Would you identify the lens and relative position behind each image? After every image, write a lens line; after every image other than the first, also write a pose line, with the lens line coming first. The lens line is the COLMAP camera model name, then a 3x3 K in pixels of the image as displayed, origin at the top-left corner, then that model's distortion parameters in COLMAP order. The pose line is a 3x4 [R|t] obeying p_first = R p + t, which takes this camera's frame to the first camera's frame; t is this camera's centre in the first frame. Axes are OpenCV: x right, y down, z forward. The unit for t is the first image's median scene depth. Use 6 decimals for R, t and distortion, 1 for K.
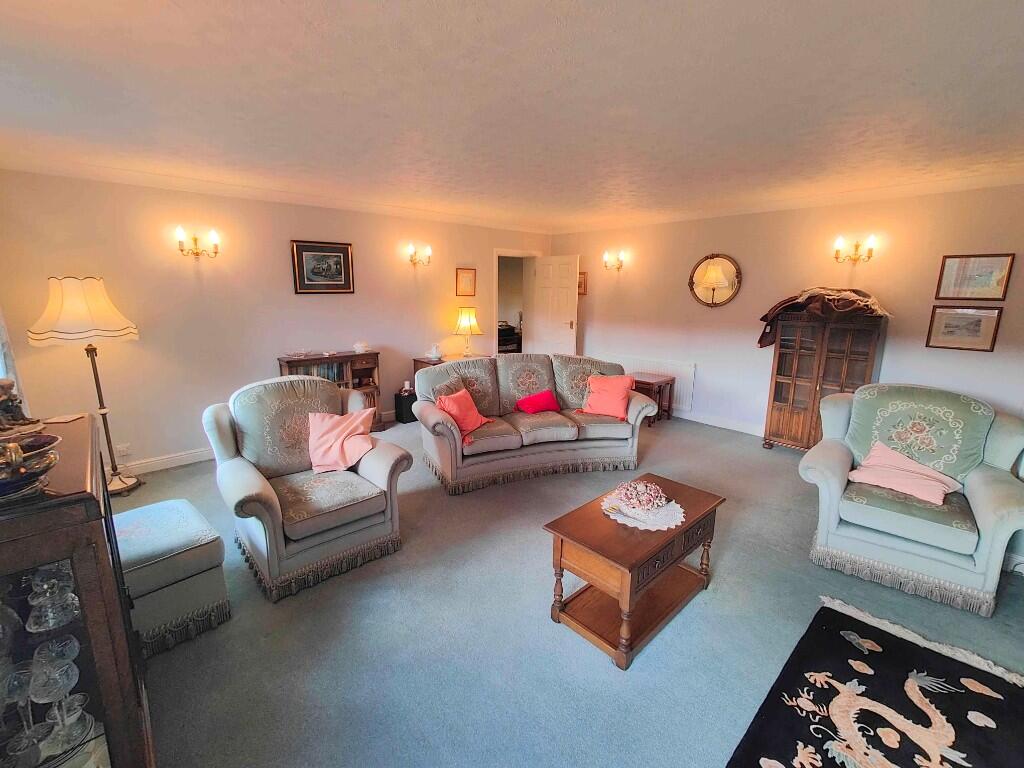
lens RADIAL K [[453.4, 0, 514.8], [0, 453.4, 379.2], [0, 0, 1]] dist [-0.000885, 0.000369]
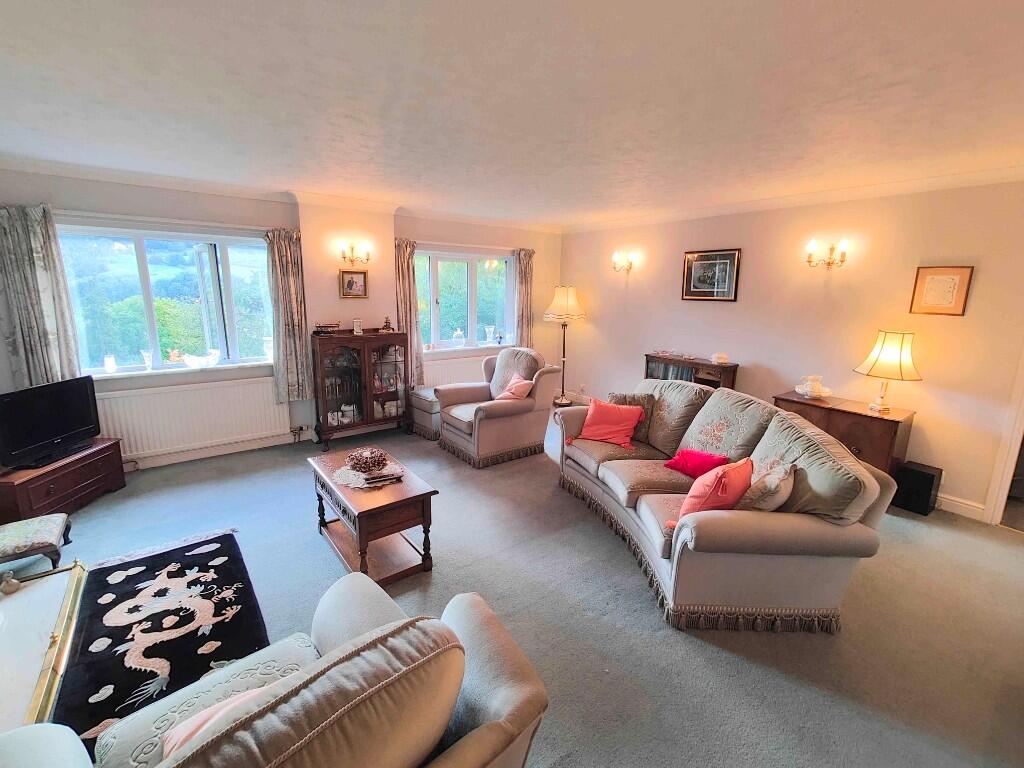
lens RADIAL K [[453.4, 0, 512.1], [0, 453.4, 378.2], [0, 0, 1]] dist [-0.000885, 0.000369]
pose [[-0.097709, 0.190320, -0.976848, 1.657771], [-0.213314, 0.954727, 0.207347, -0.345564], [0.972086, 0.228635, -0.052688, 1.647818]]
